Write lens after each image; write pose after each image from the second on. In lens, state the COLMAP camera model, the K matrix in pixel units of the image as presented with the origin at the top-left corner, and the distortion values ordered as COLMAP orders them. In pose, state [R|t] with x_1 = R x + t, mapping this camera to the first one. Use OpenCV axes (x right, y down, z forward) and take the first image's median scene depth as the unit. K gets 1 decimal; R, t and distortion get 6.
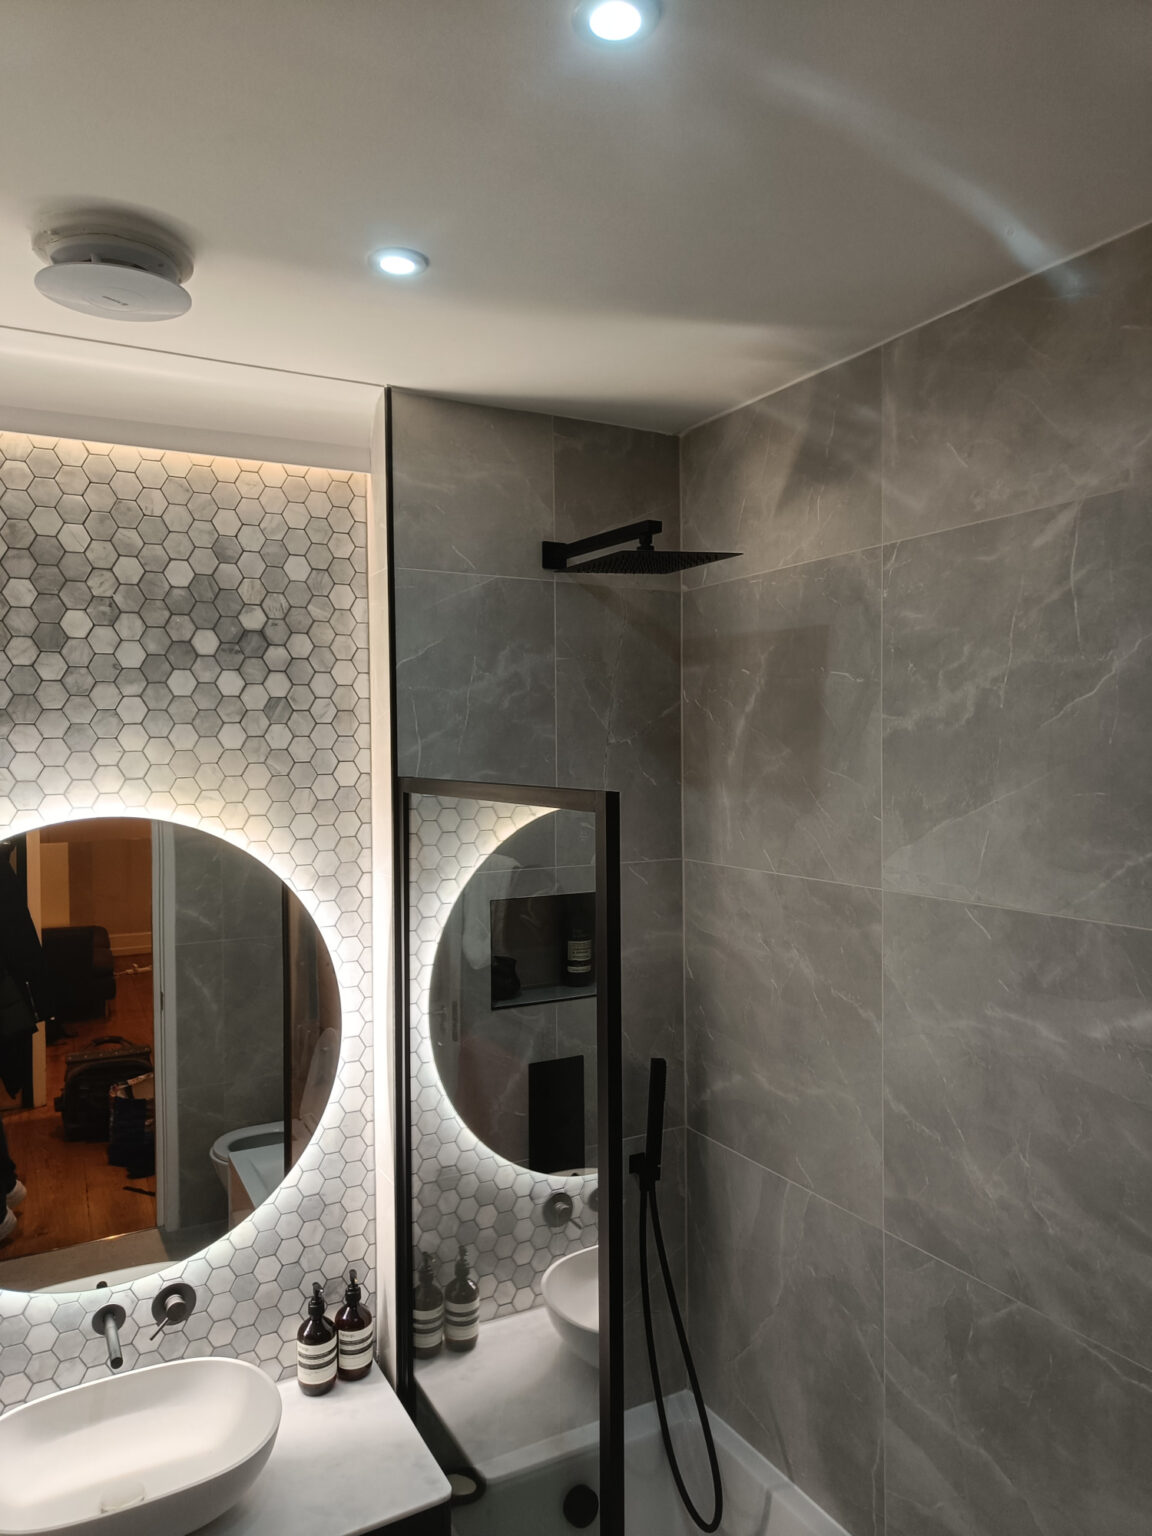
lens RADIAL K [[1092.5, 0, 576.0], [0, 1092.5, 768.0], [0, 0, 1]] dist [0.056635, -0.076855]
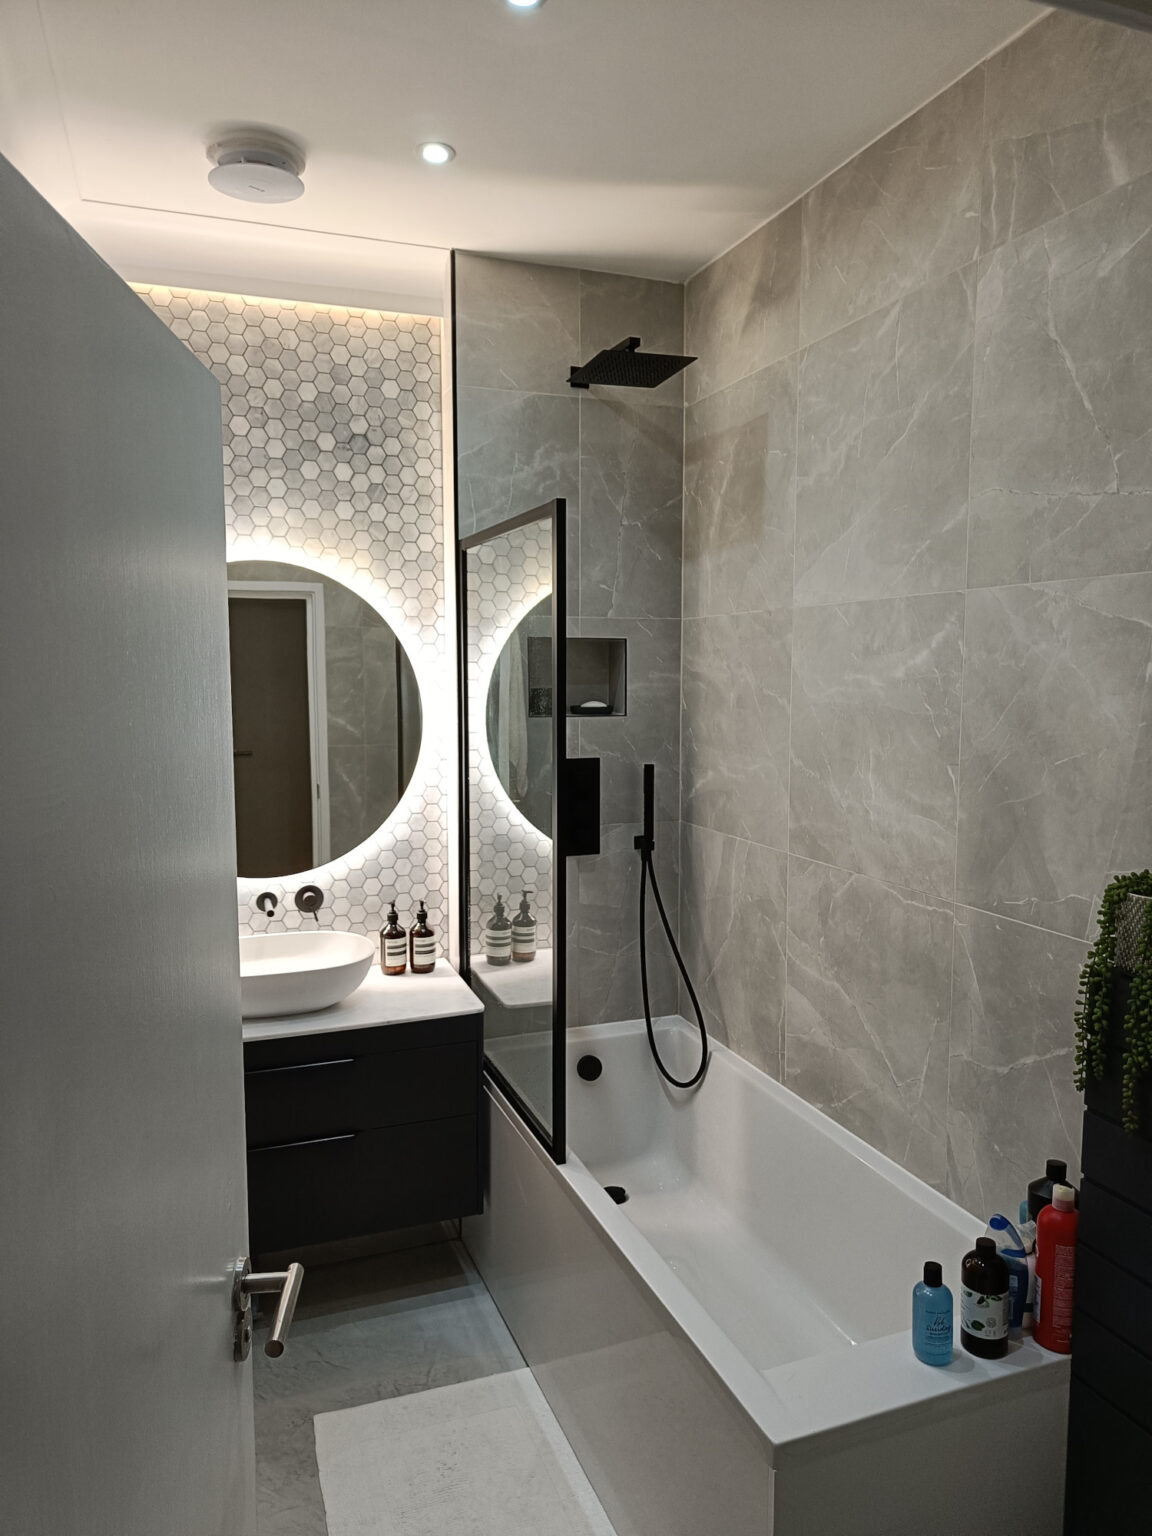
lens RADIAL K [[1092.5, 0, 576.0], [0, 1092.5, 768.0], [0, 0, 1]] dist [0.056635, -0.076855]
pose [[0.989188, 0.022117, -0.144973, 0.196783], [-0.011550, 0.997241, 0.073331, 0.197523], [0.146195, -0.070864, 0.986714, -0.382042]]
